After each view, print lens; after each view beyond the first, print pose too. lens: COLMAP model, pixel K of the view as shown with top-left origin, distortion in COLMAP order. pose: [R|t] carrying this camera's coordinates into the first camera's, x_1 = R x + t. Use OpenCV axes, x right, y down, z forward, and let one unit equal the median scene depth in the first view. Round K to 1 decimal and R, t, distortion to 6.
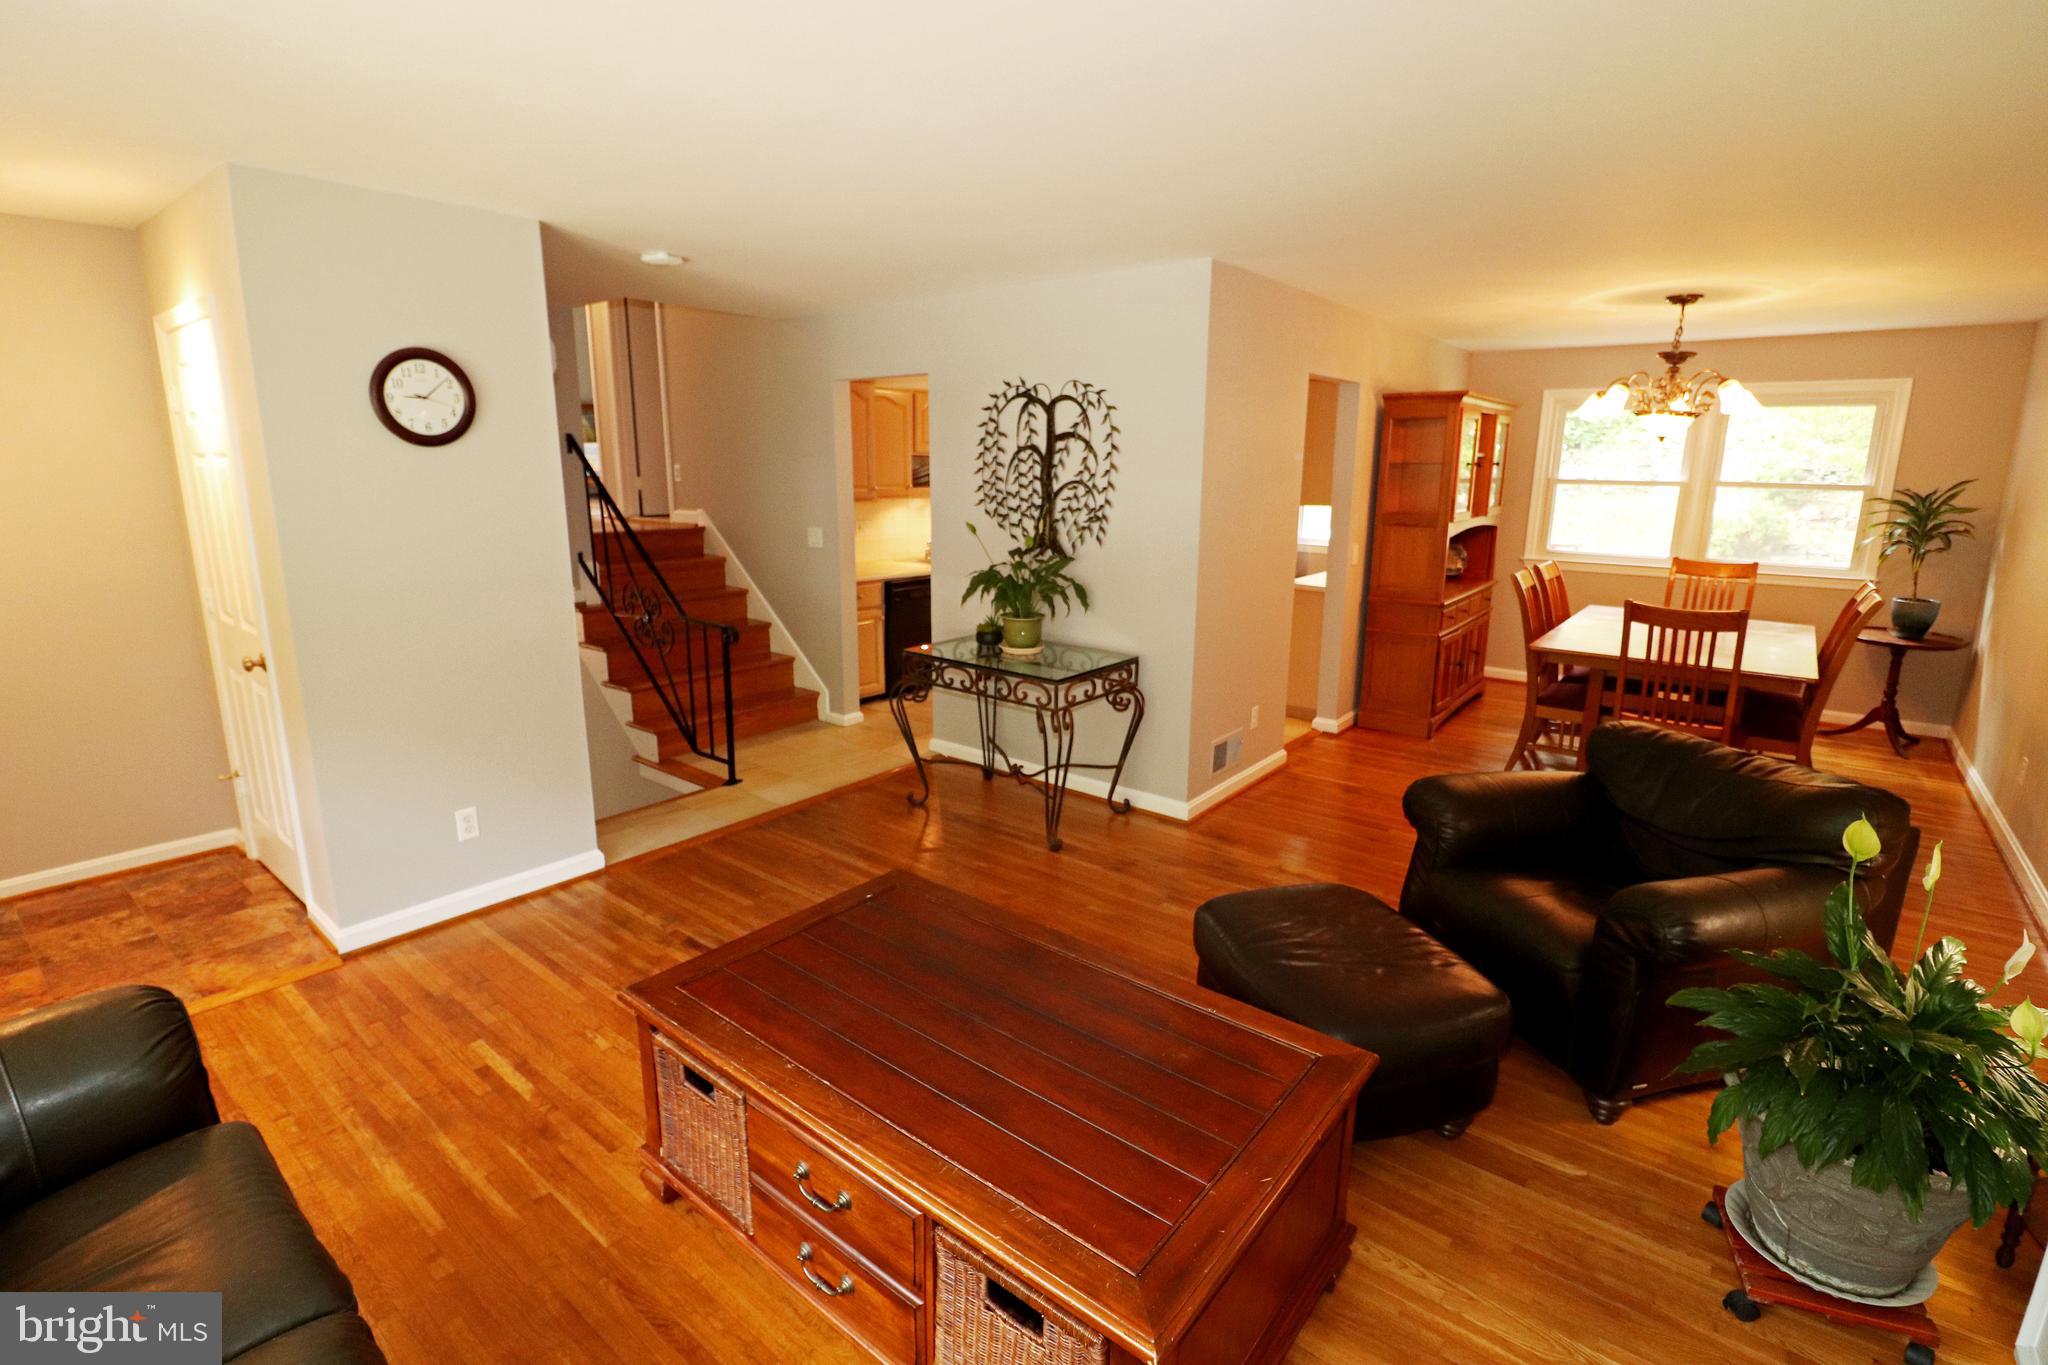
lens RADIAL K [[945.9, 0, 1016.2], [0, 945.9, 679.5], [0, 0, 1]] dist [0.001460, -0.014435]
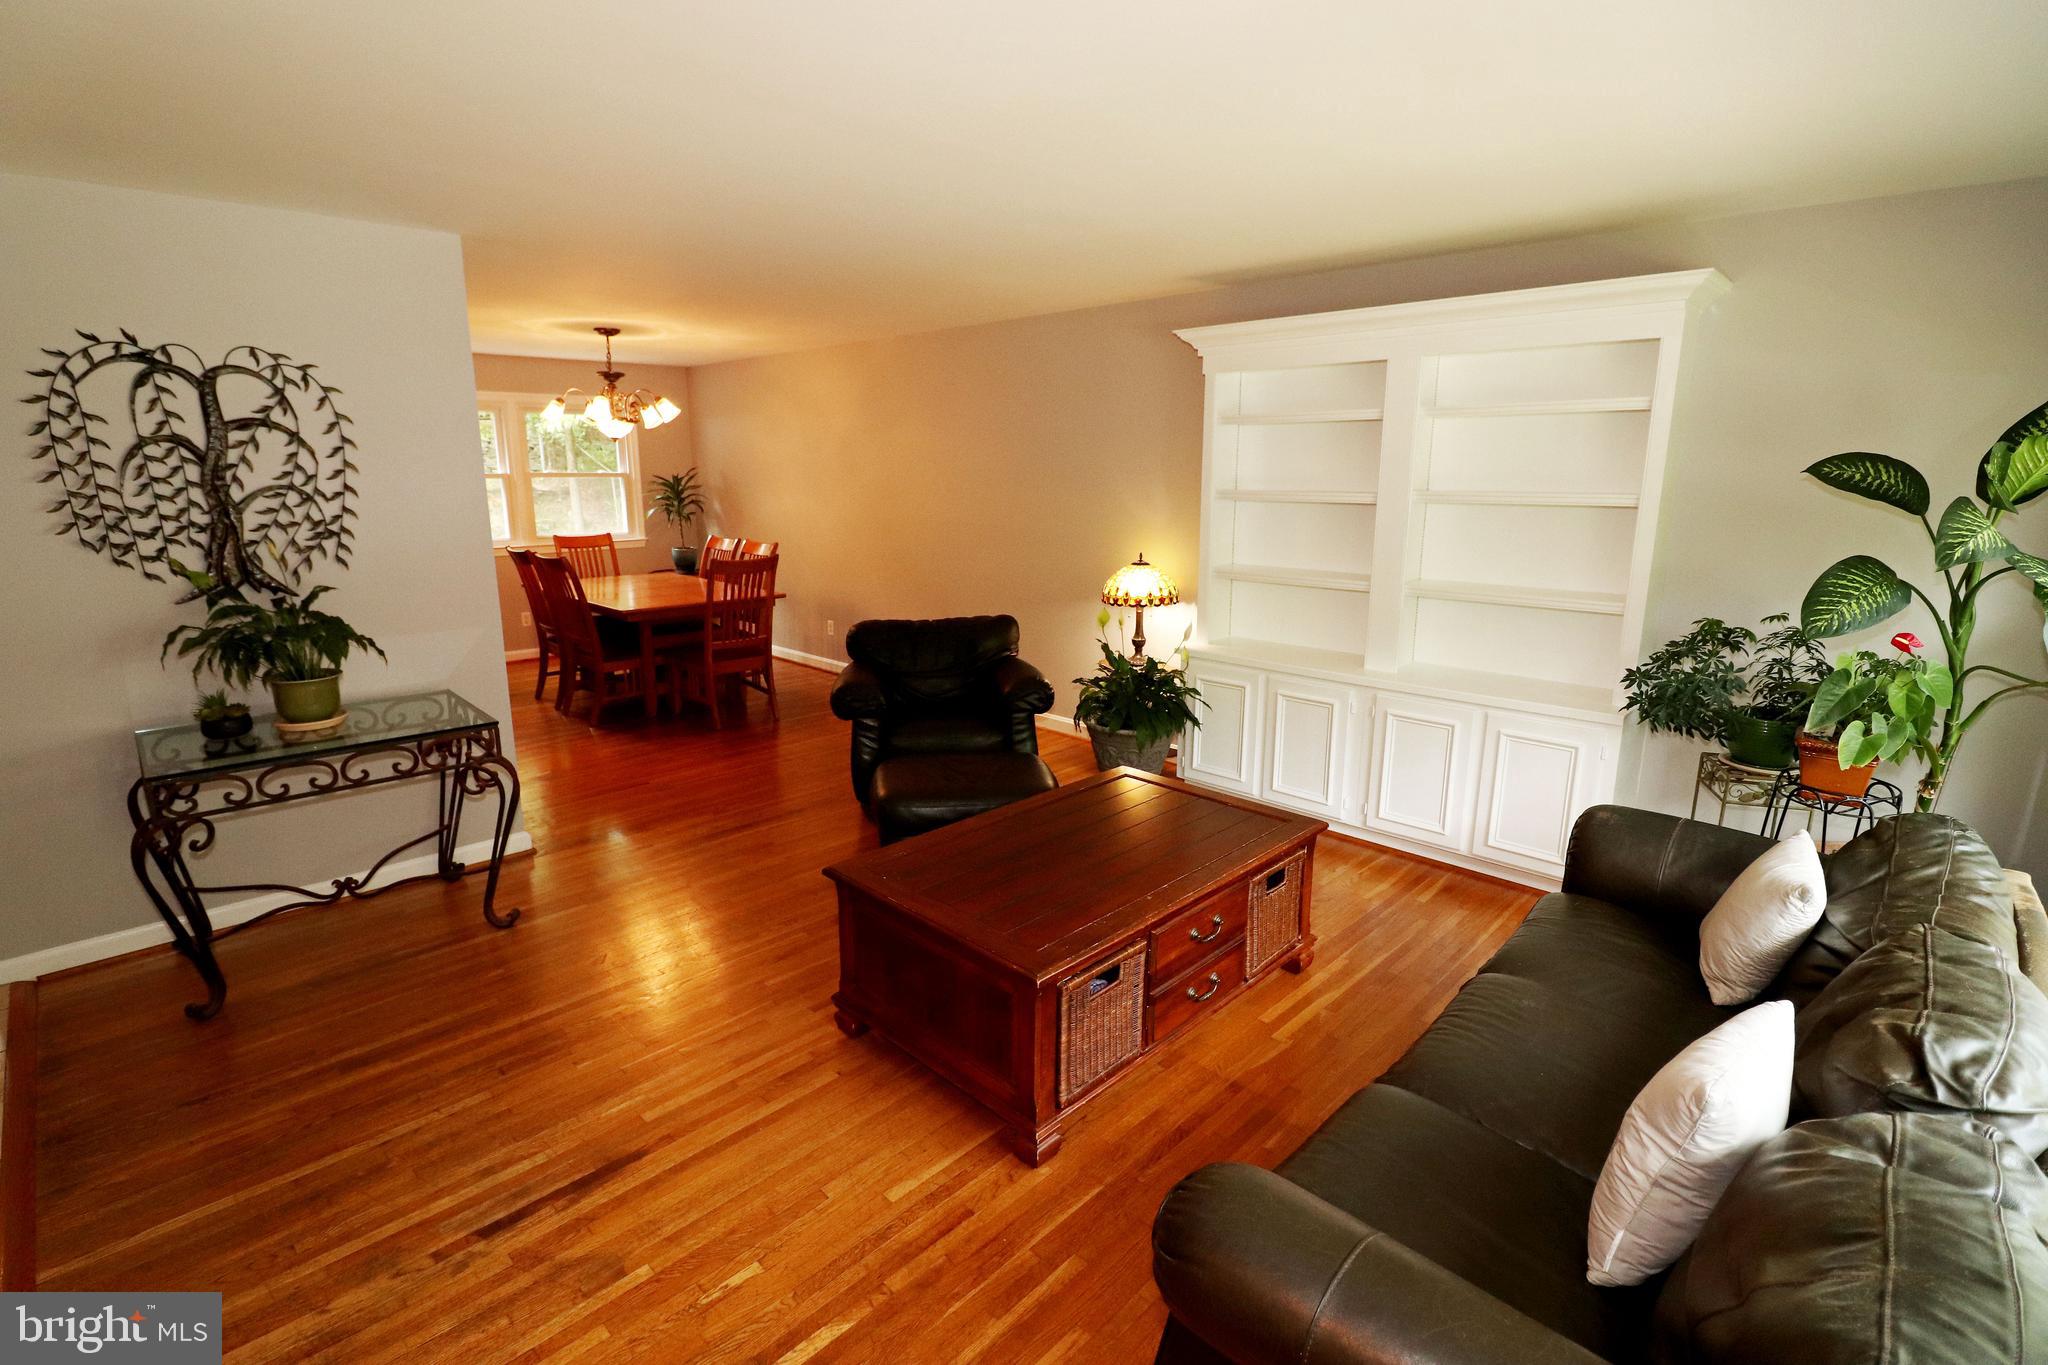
lens RADIAL K [[945.9, 0, 1016.2], [0, 945.9, 679.5], [0, 0, 1]] dist [0.001460, -0.014435]
pose [[0.100553, -0.226316, 0.968850, -0.609637], [0.218908, 0.954955, 0.200351, -0.087480], [-0.970551, 0.191943, 0.145566, 0.368250]]
